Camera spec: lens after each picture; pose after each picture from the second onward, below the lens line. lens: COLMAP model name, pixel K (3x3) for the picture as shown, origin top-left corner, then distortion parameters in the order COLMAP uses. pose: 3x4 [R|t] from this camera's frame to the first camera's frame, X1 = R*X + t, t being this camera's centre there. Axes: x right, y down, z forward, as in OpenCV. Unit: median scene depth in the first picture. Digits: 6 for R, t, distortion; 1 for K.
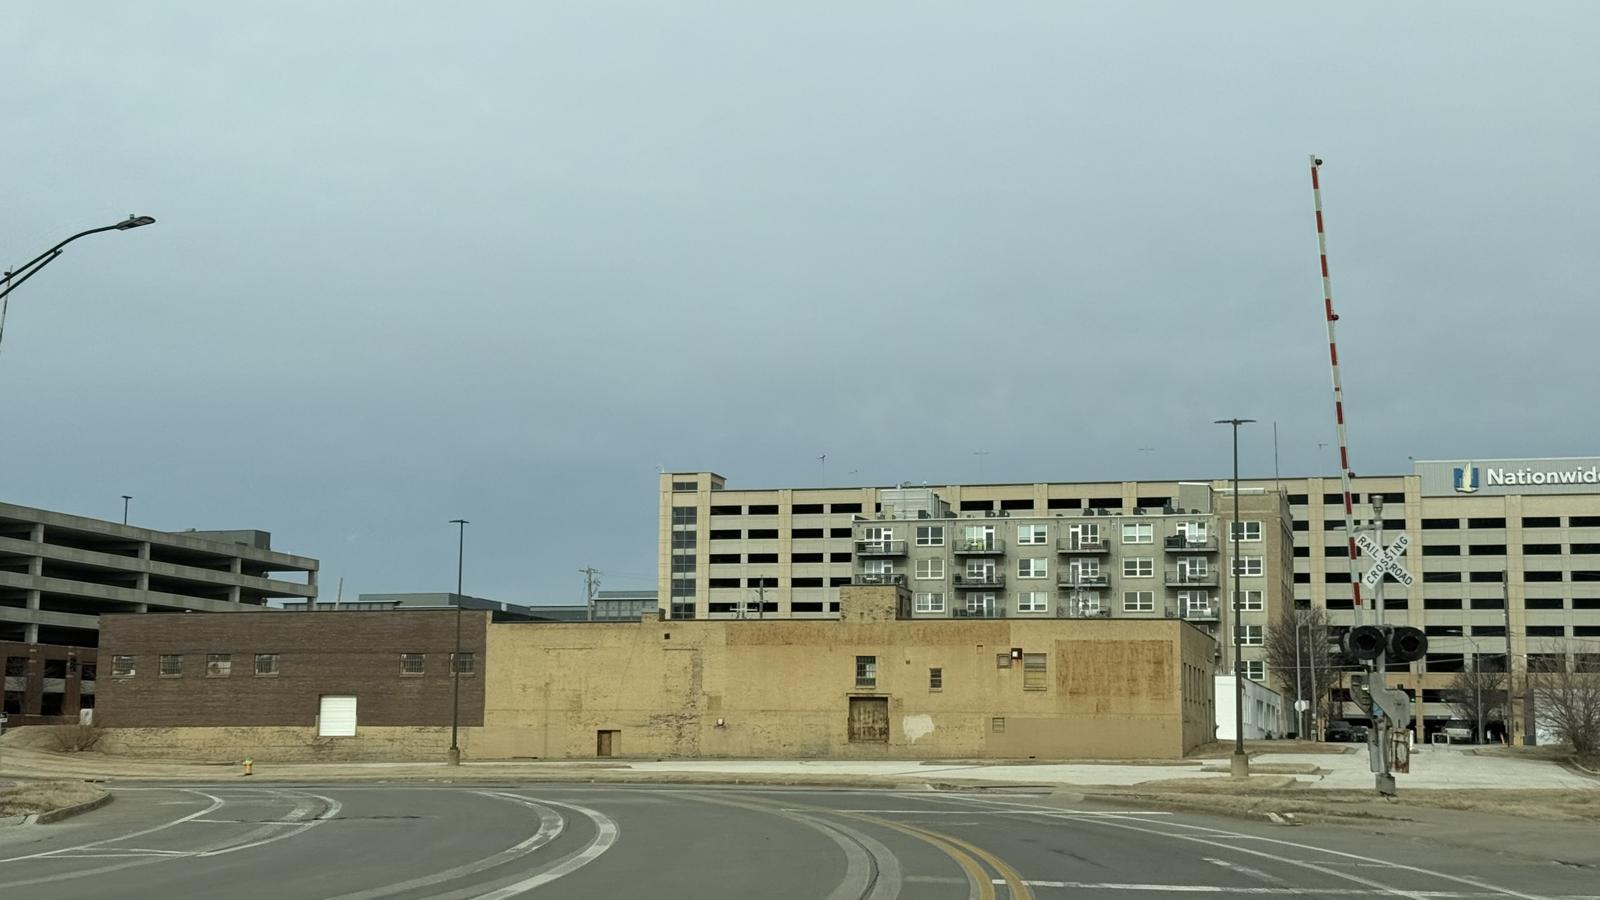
lens RADIAL K [[2306.5, 0, 781.1], [0, 2306.5, 457.7], [0, 0, 1]] dist [0.191313, -0.108991]
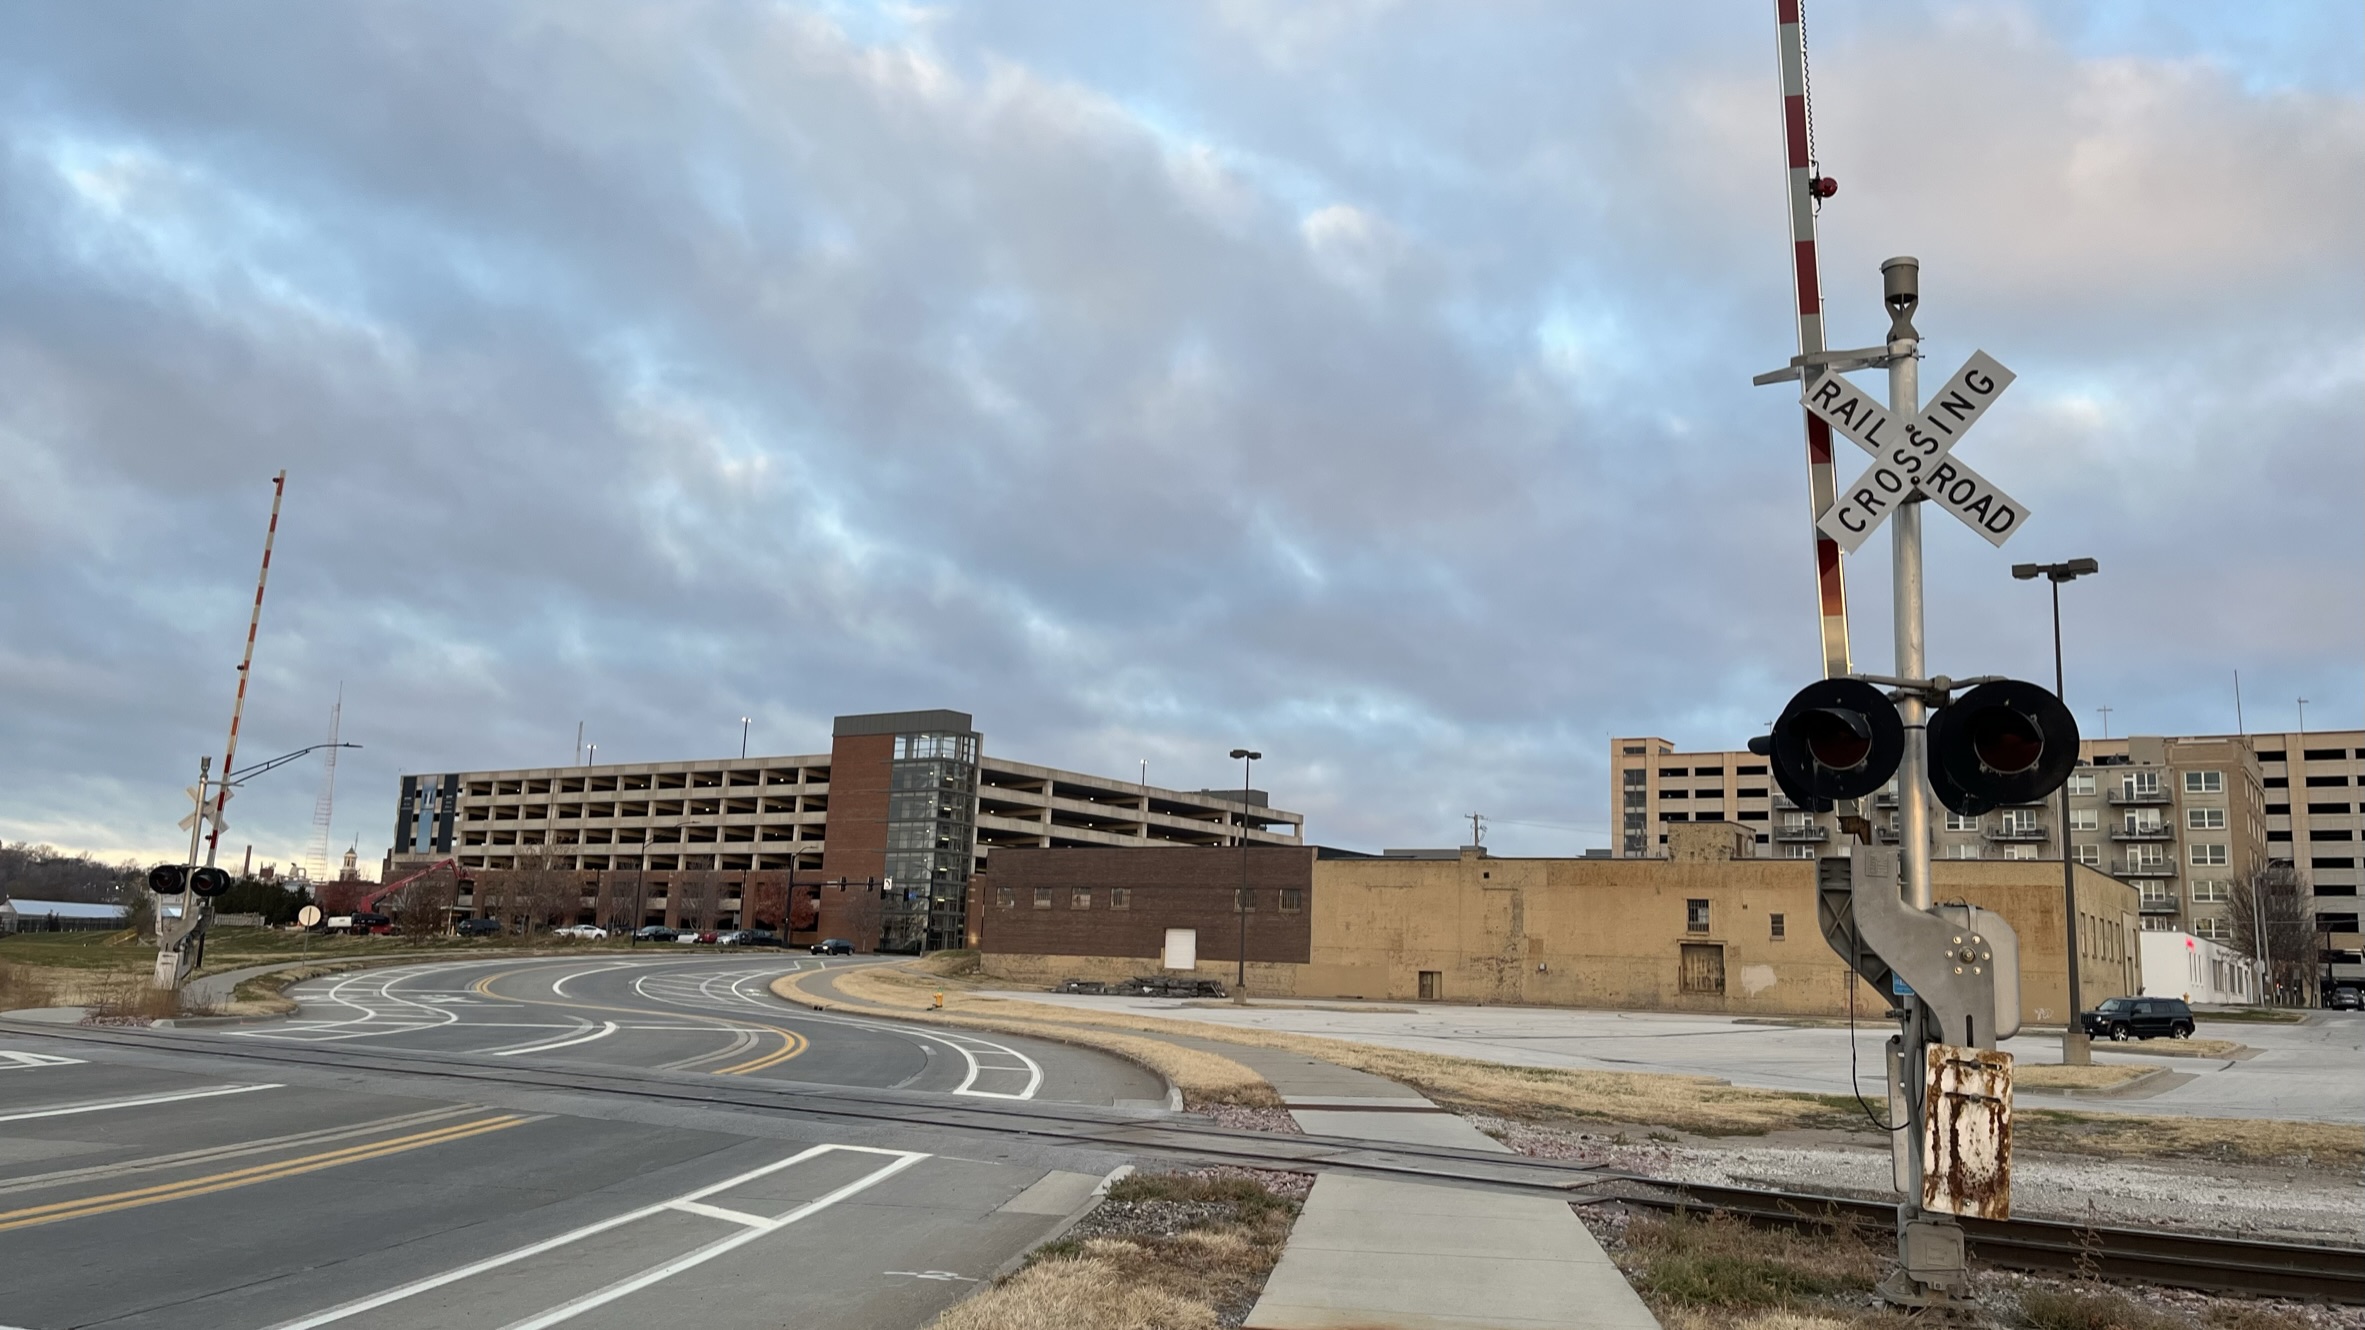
lens RADIAL K [[1807.0, 0, 1181.9], [0, 1807.0, 657.8], [0, 0, 1]] dist [0.036008, -0.003355]
pose [[0.945229, -0.027973, -0.325207, 0.072944], [0.011253, 0.998521, -0.053181, 0.023670], [0.326214, 0.046609, 0.944146, 0.225838]]
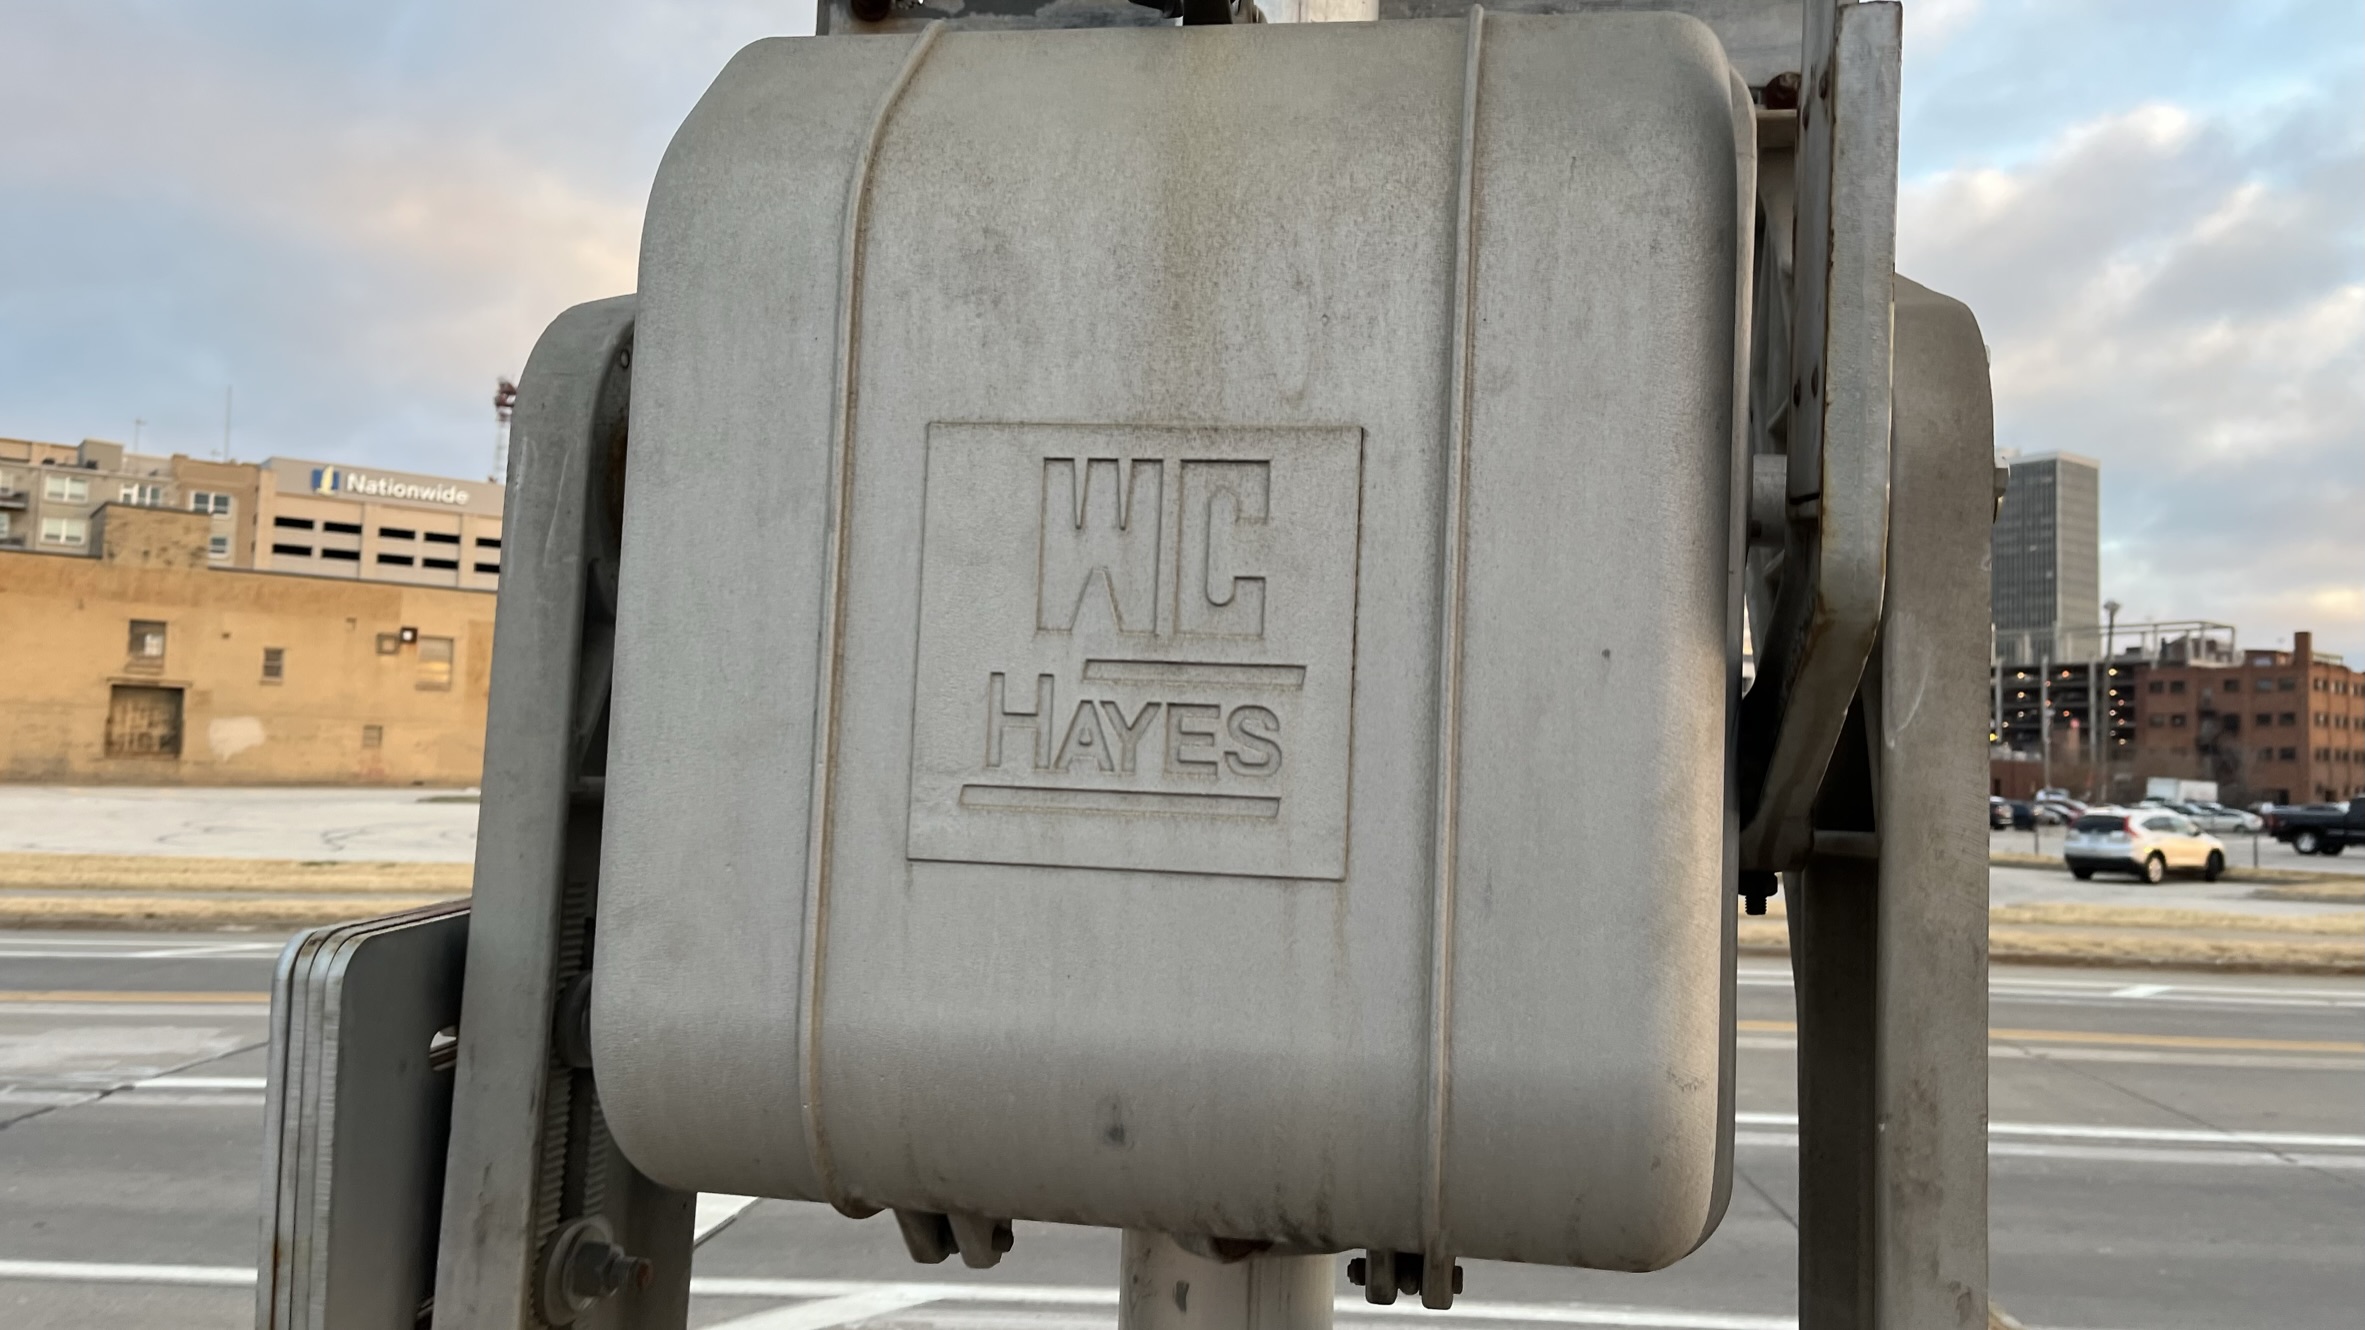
lens RADIAL K [[1793.7, 0, 1182.5], [0, 1793.7, 665.0], [0, 0, 1]] dist [0.035125, -0.007471]
pose [[0.604650, 0.060565, 0.794185, -0.166281], [-0.123854, 0.992125, 0.018635, 0.049170], [-0.786803, -0.109631, 0.607390, 0.438640]]
